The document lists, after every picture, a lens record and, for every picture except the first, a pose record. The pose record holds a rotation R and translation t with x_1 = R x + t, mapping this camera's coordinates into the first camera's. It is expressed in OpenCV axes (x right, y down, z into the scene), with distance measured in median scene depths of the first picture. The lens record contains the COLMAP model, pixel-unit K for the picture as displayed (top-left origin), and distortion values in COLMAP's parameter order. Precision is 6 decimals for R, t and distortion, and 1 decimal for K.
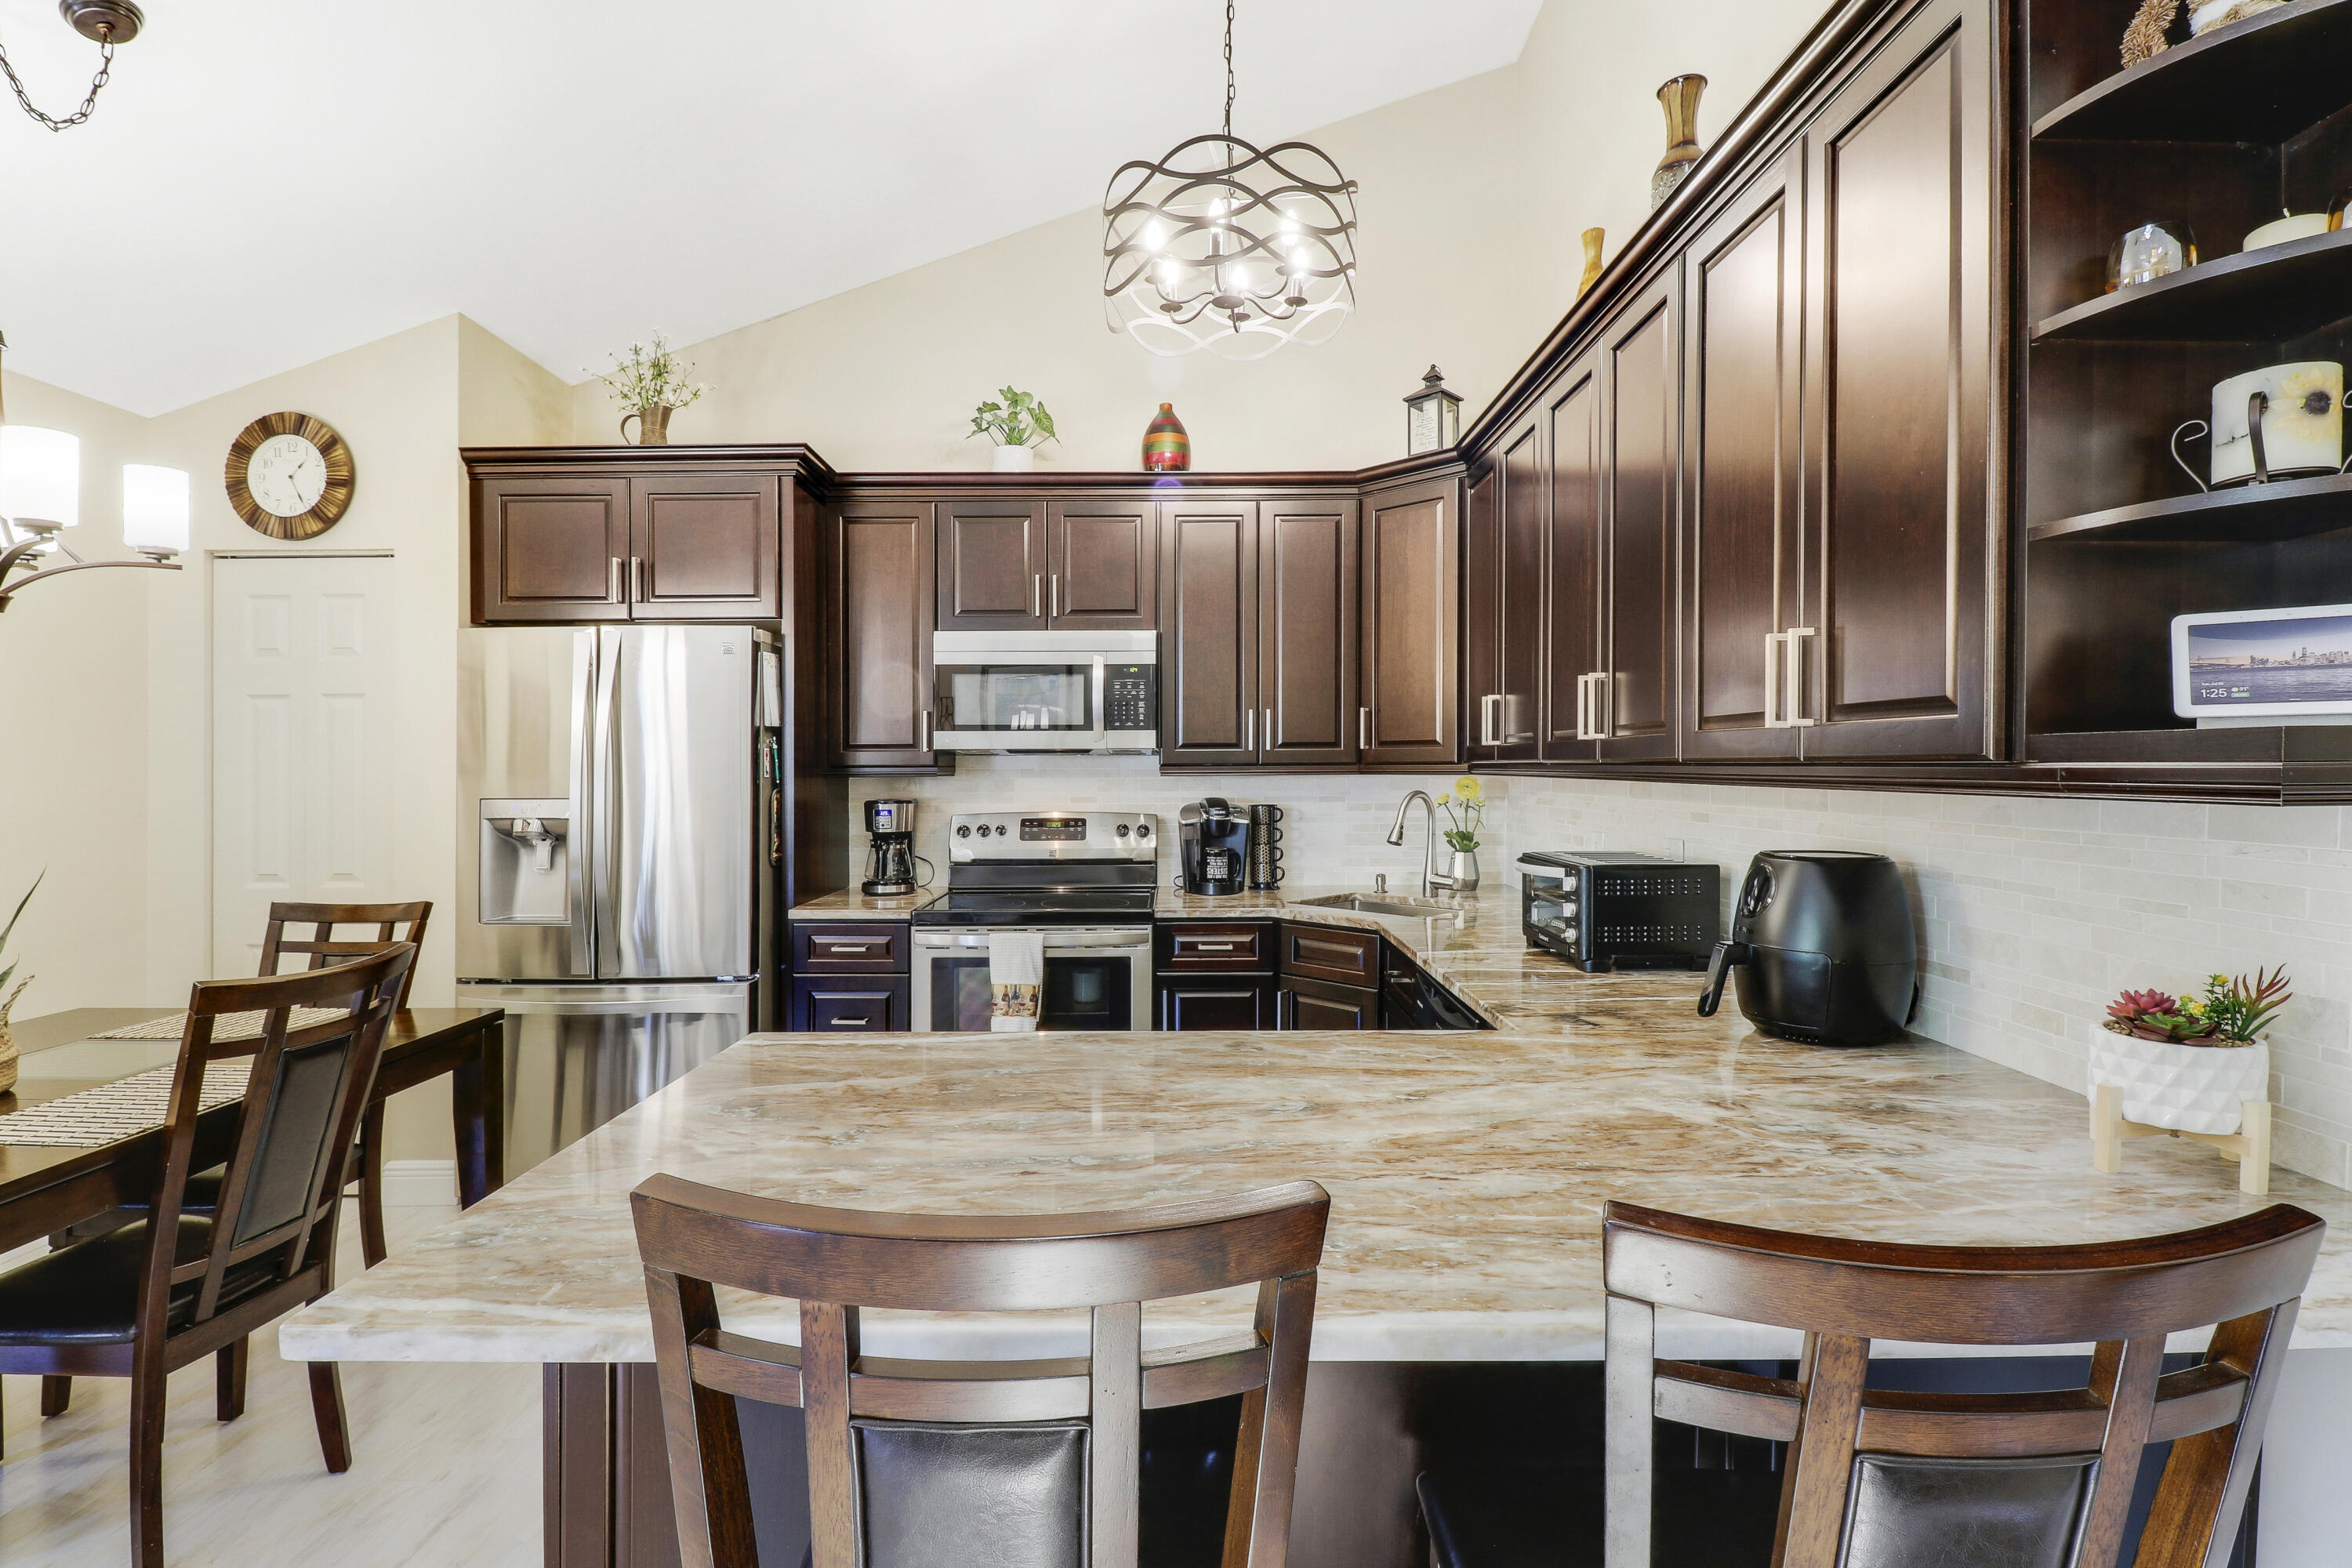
lens RADIAL K [[1117.1, 0, 1191.1], [0, 1117.1, 778.5], [0, 0, 1]] dist [-0.005289, -0.009583]
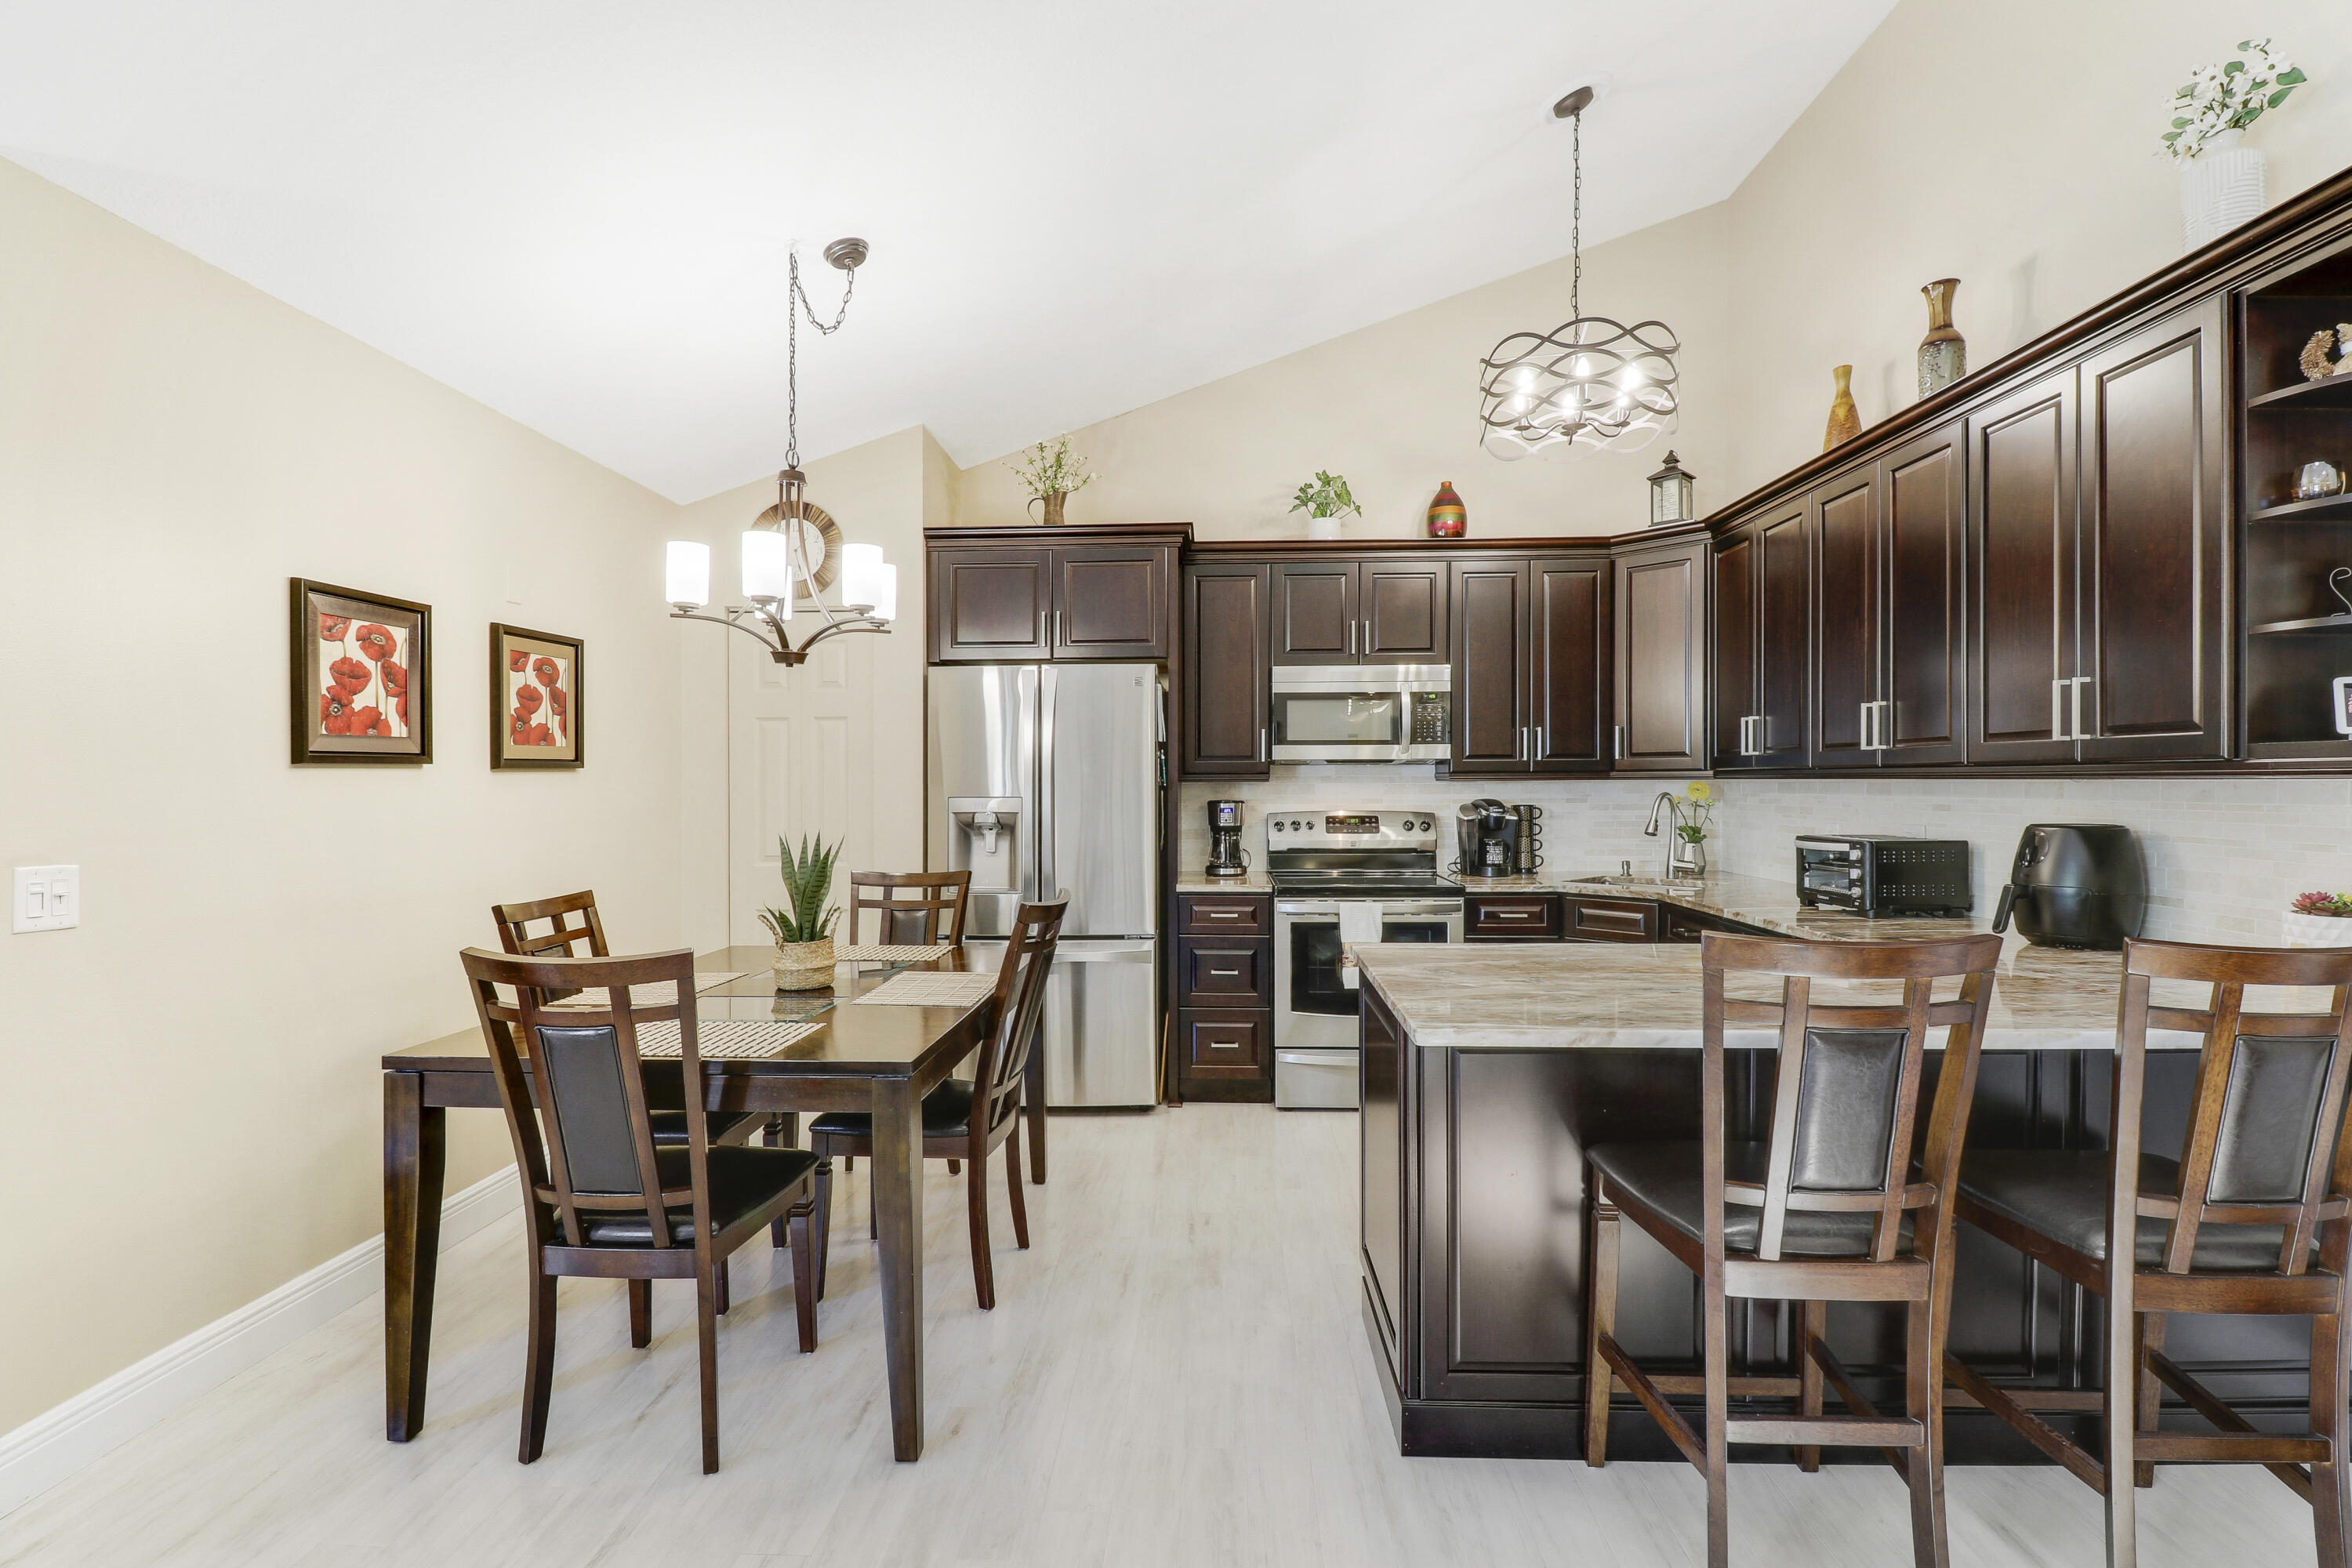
lens RADIAL K [[1117.1, 0, 1184.7], [0, 1117.1, 780.2], [0, 0, 1]] dist [-0.005289, -0.009583]
pose [[0.999096, 0.000189, -0.042499, -0.292917], [-0.000763, 0.999909, -0.013485, 0.014997], [0.042493, 0.013506, 0.999005, -0.279325]]
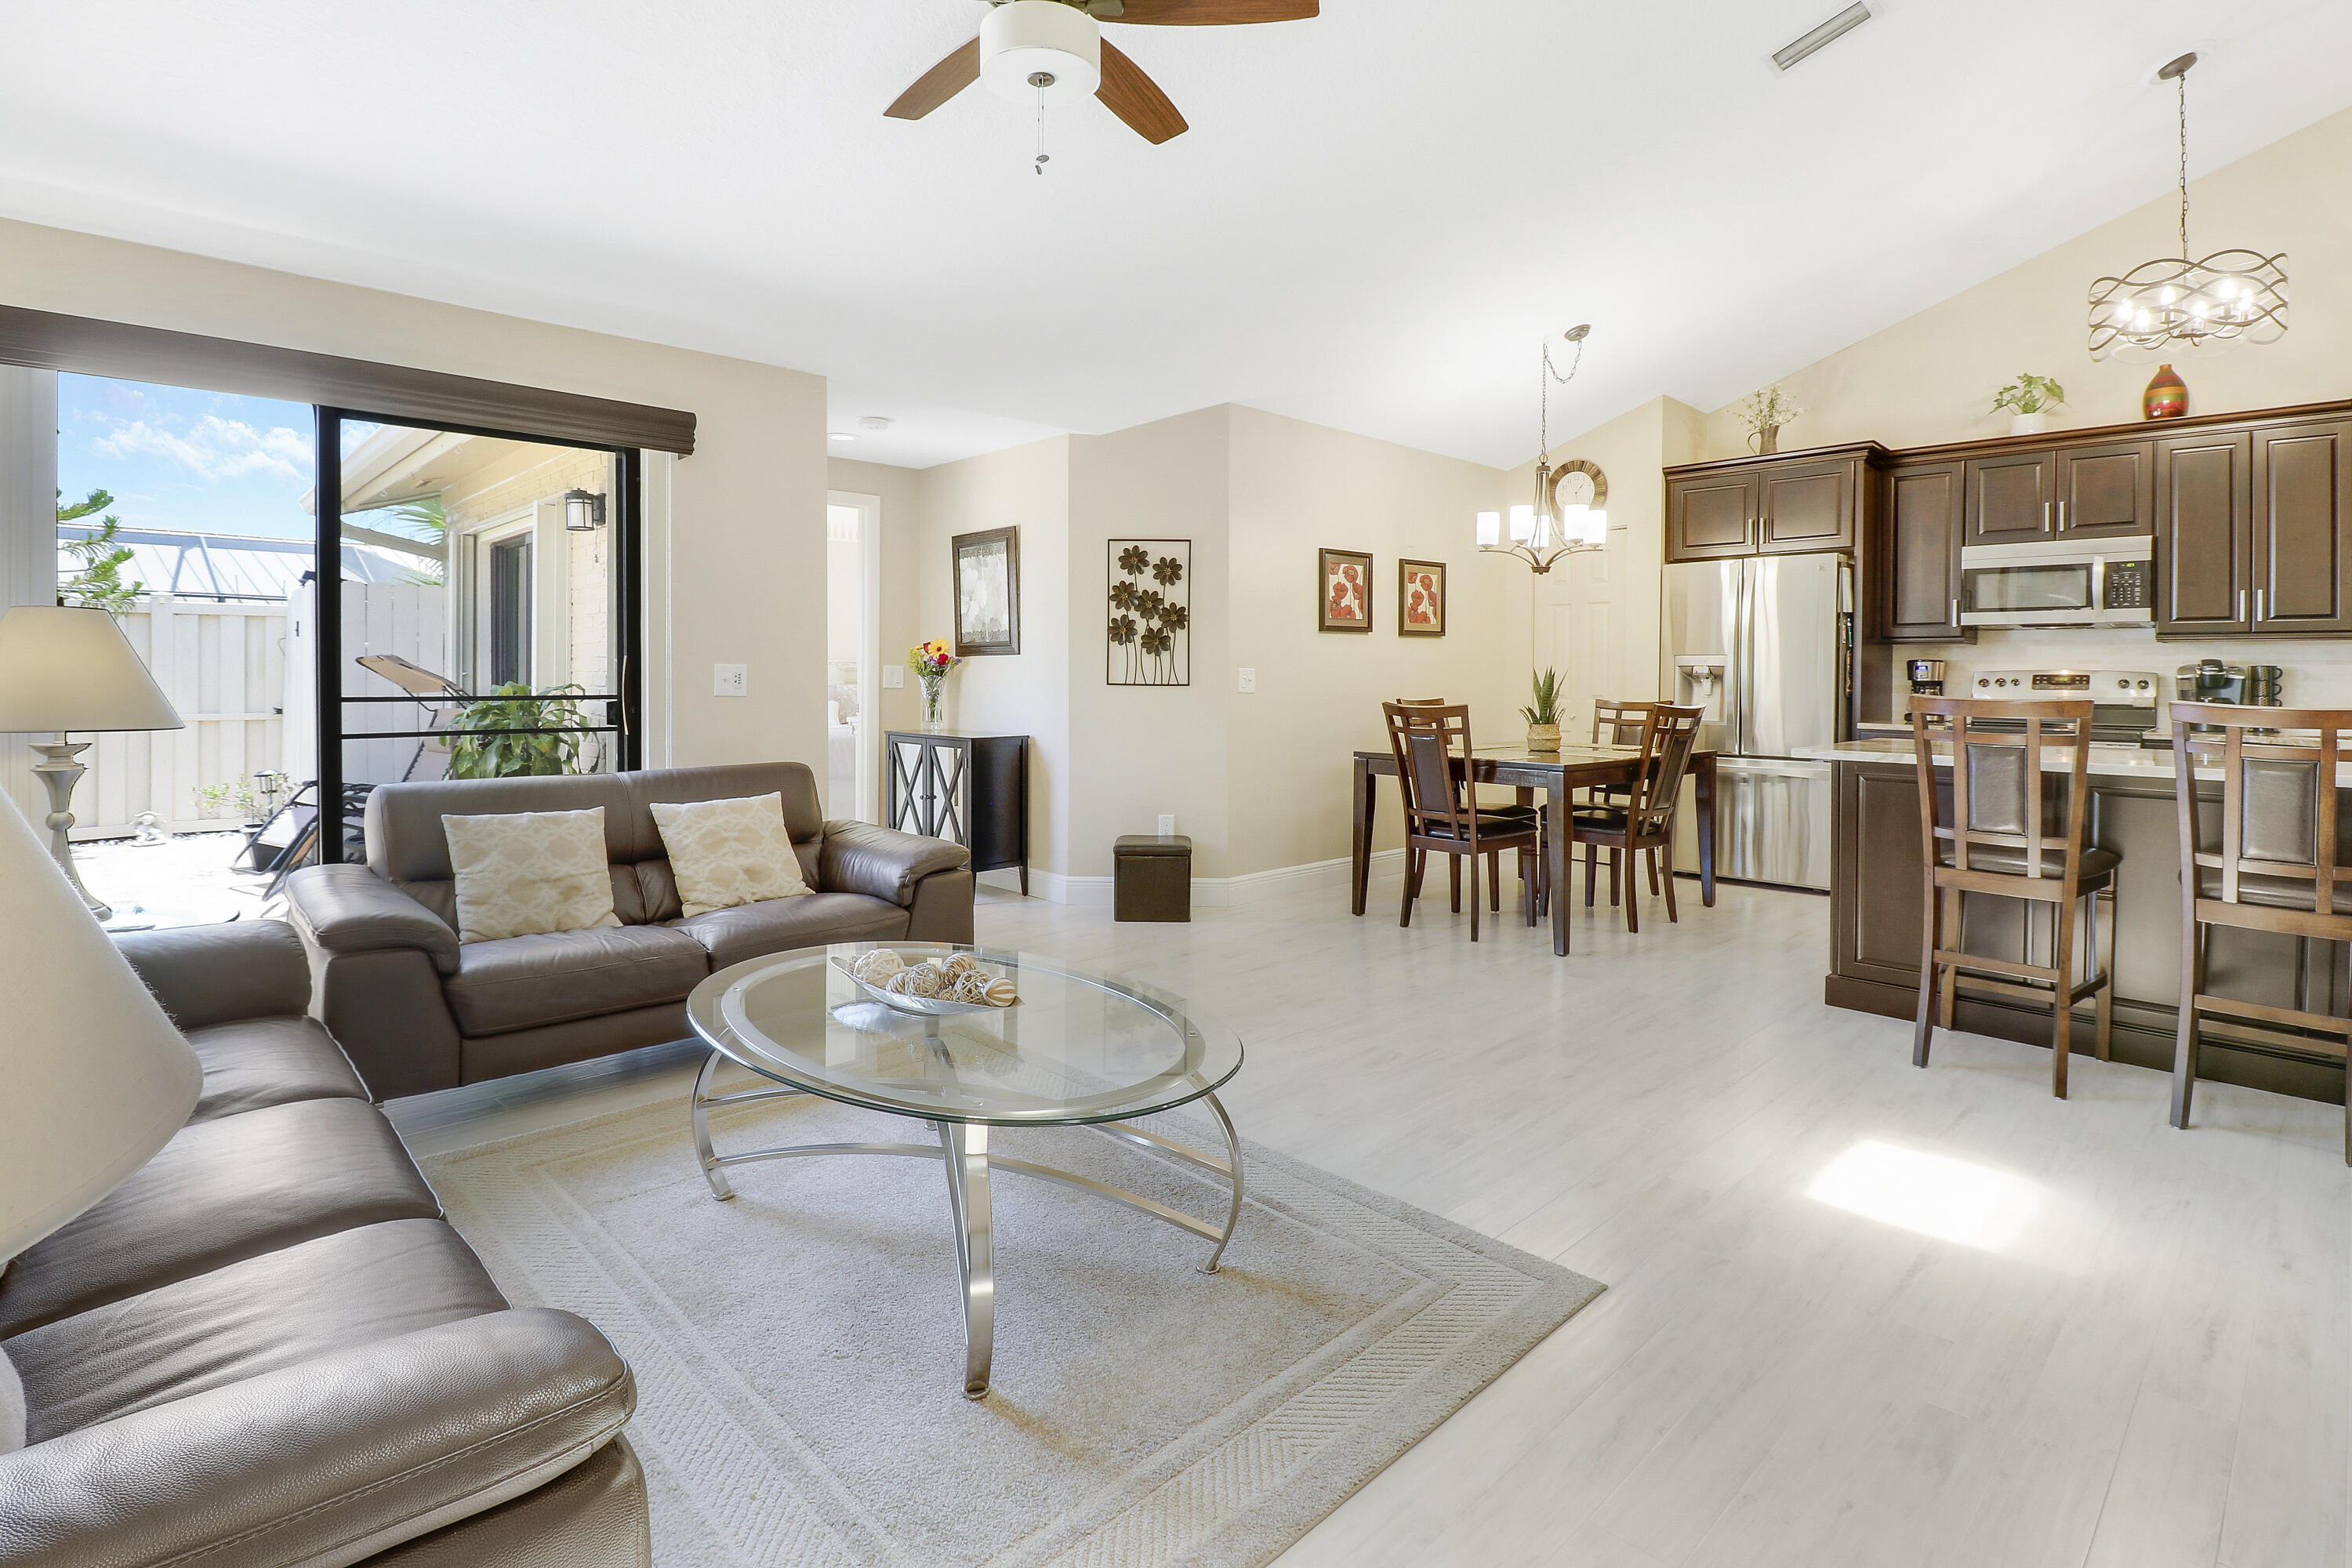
lens RADIAL K [[1117.1, 0, 1178.4], [0, 1117.1, 679.2], [0, 0, 1]] dist [-0.005289, -0.009583]
pose [[0.690137, 0.012910, -0.723564, 0.136805], [-0.016663, 0.999859, 0.001946, 0.065674], [0.723487, 0.010714, 0.690255, -0.859445]]
